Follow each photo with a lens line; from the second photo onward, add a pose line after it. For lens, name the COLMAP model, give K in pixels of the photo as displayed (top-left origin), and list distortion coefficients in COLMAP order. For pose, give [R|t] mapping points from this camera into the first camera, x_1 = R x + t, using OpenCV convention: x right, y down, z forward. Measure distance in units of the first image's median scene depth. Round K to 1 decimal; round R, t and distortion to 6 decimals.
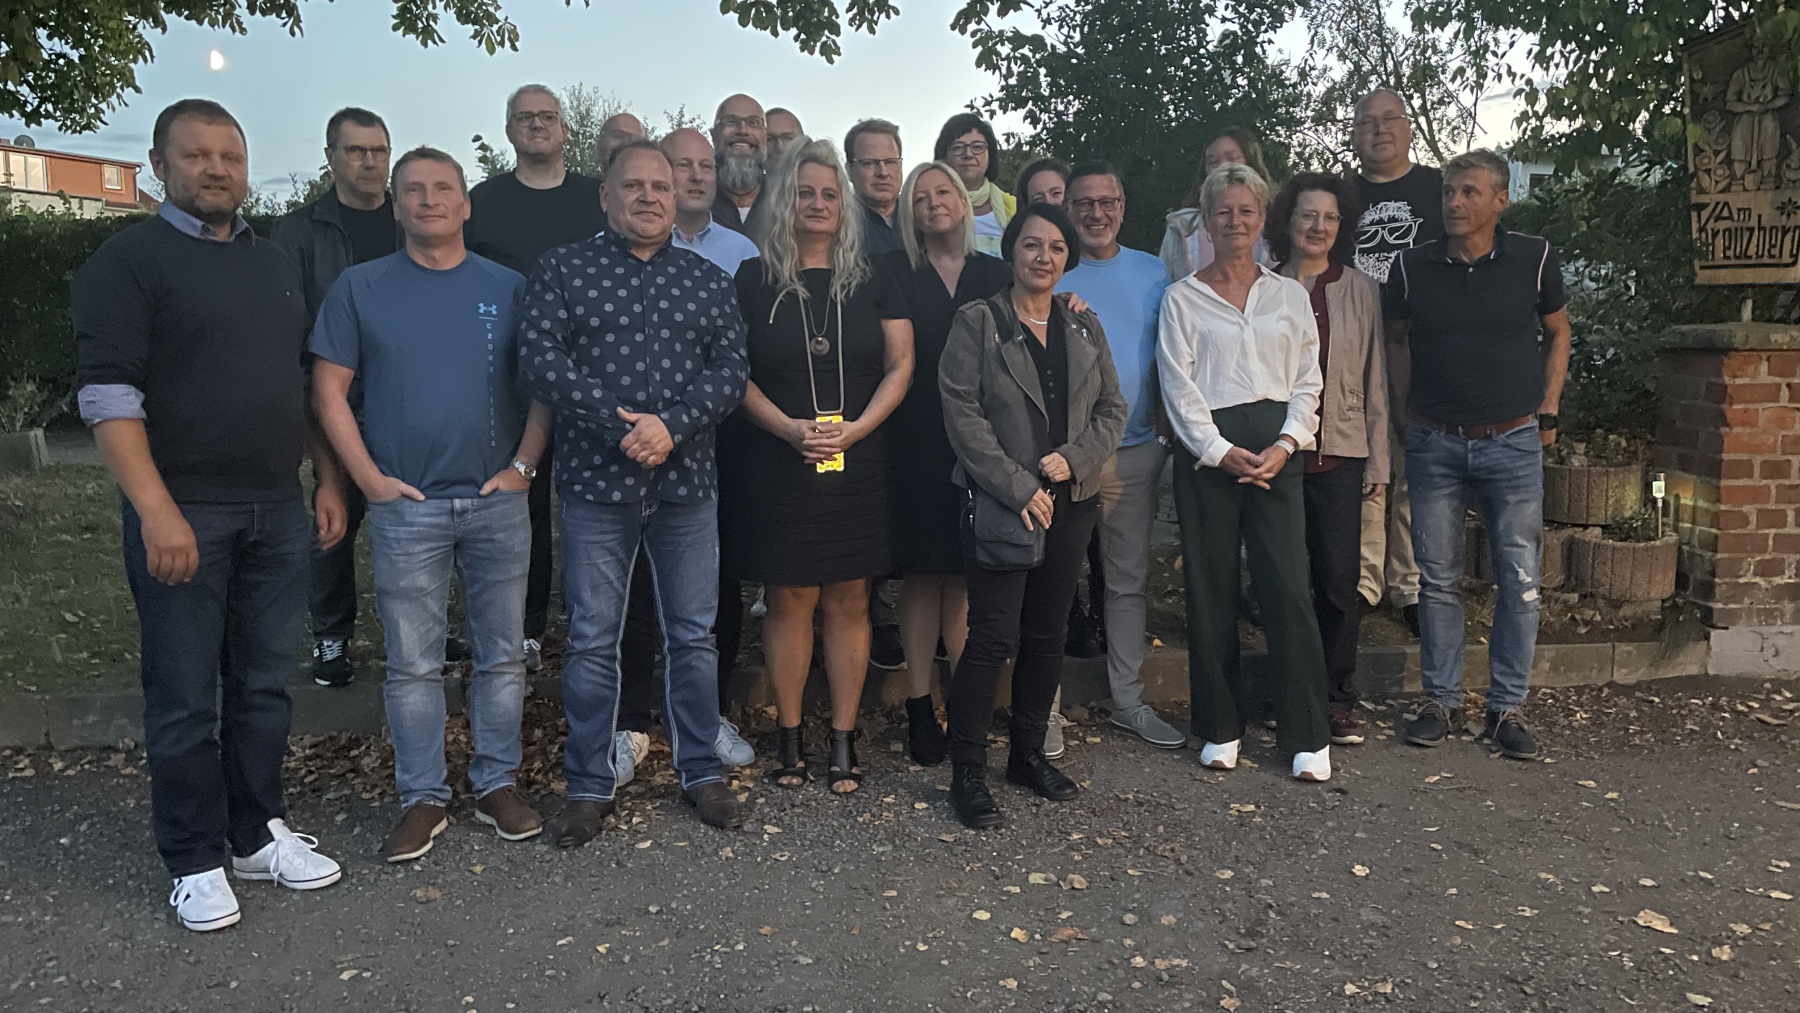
lens RADIAL K [[1367.1, 0, 913.1], [0, 1367.1, 484.1], [0, 0, 1]] dist [0.072671, -0.090558]
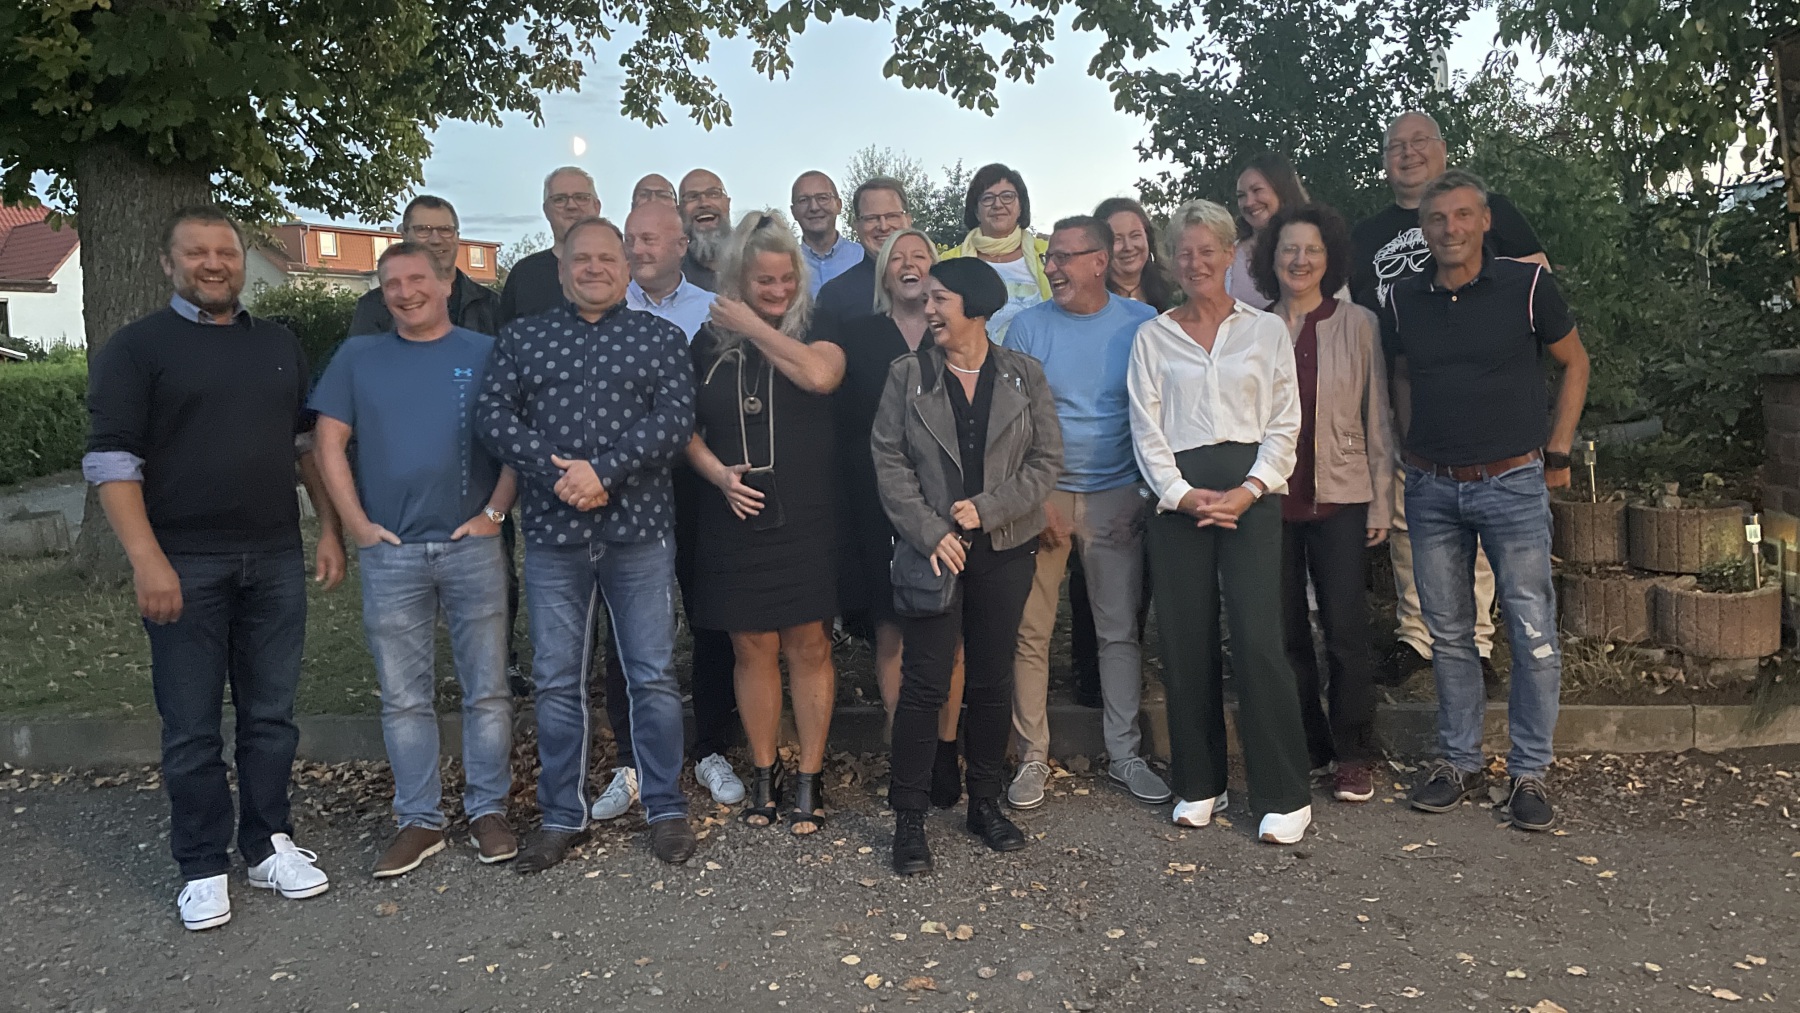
lens RADIAL K [[1367.1, 0, 914.0], [0, 1367.1, 488.5], [0, 0, 1]] dist [0.072671, -0.090558]
pose [[0.974555, -0.011919, -0.223831, 0.255261], [0.005483, 0.999554, -0.029353, -0.002286], [0.224082, 0.027379, 0.974186, 0.011213]]
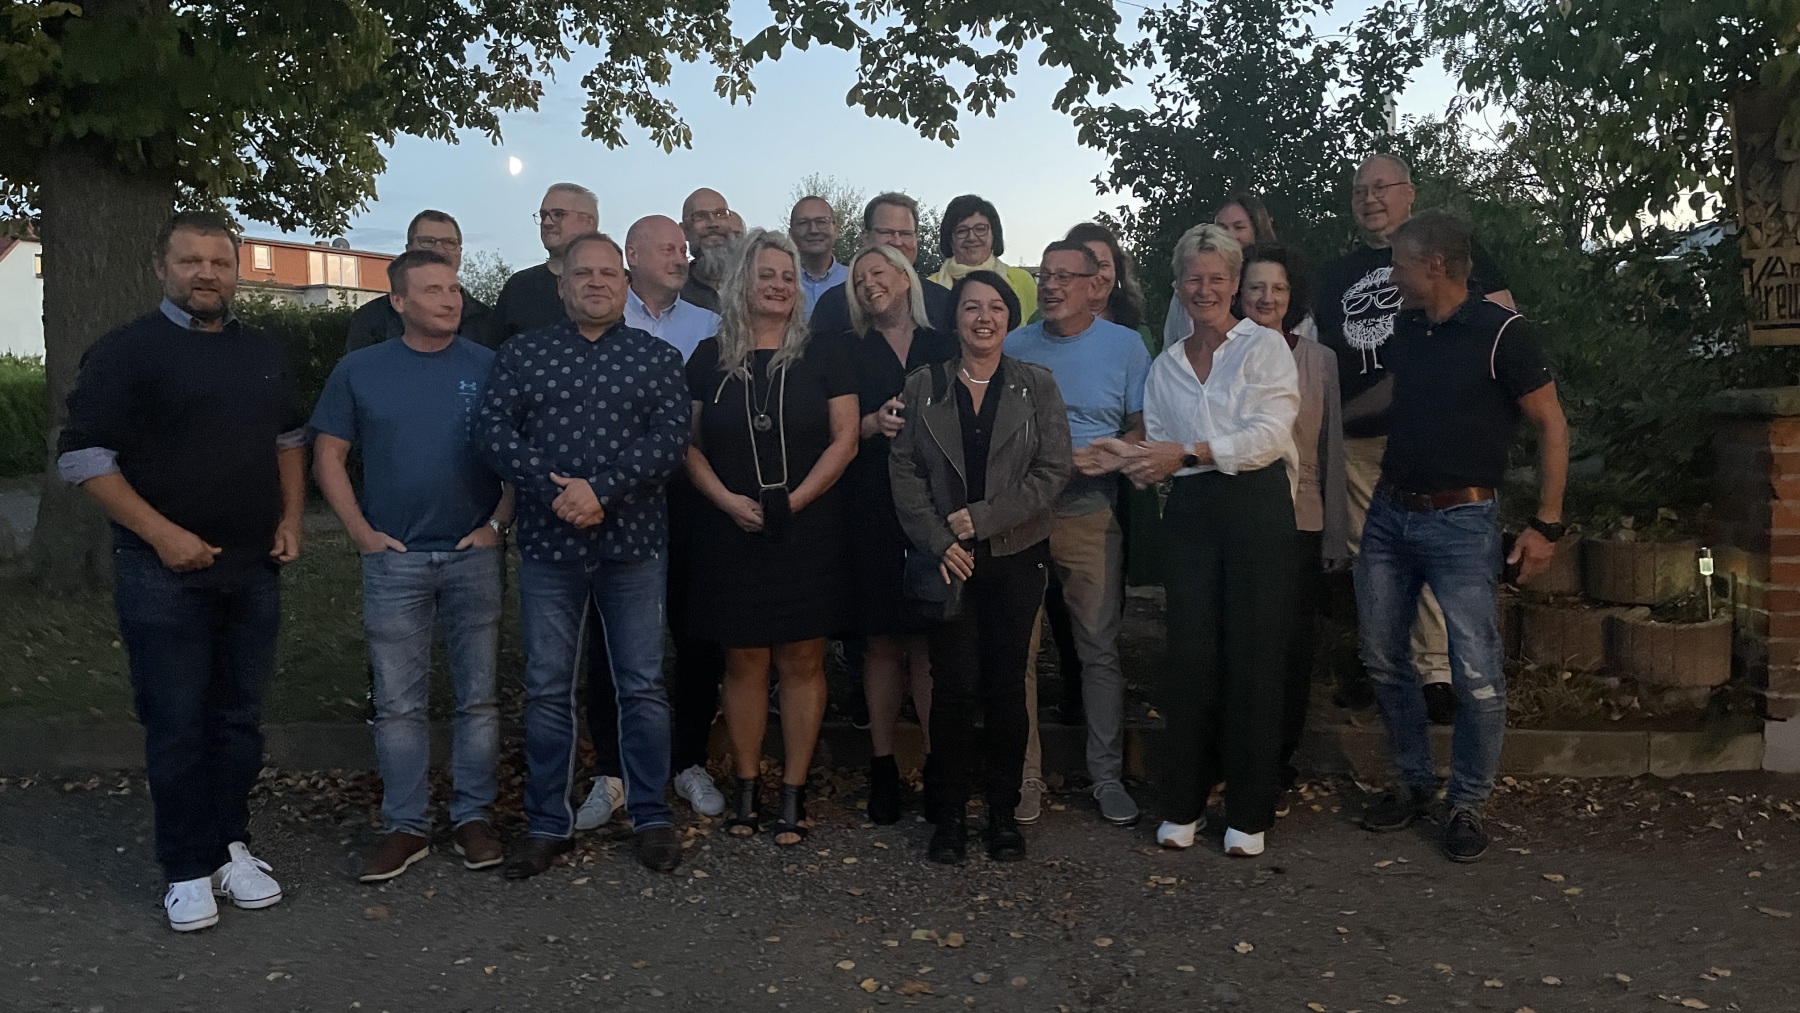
lens RADIAL K [[1367.1, 0, 886.7], [0, 1367.1, 493.5], [0, 0, 1]] dist [0.072671, -0.090558]
pose [[0.980785, 0.003925, -0.195052, 0.219346], [-0.013161, 0.998851, -0.046080, 0.005838], [0.194647, 0.047761, 0.979710, -0.018200]]
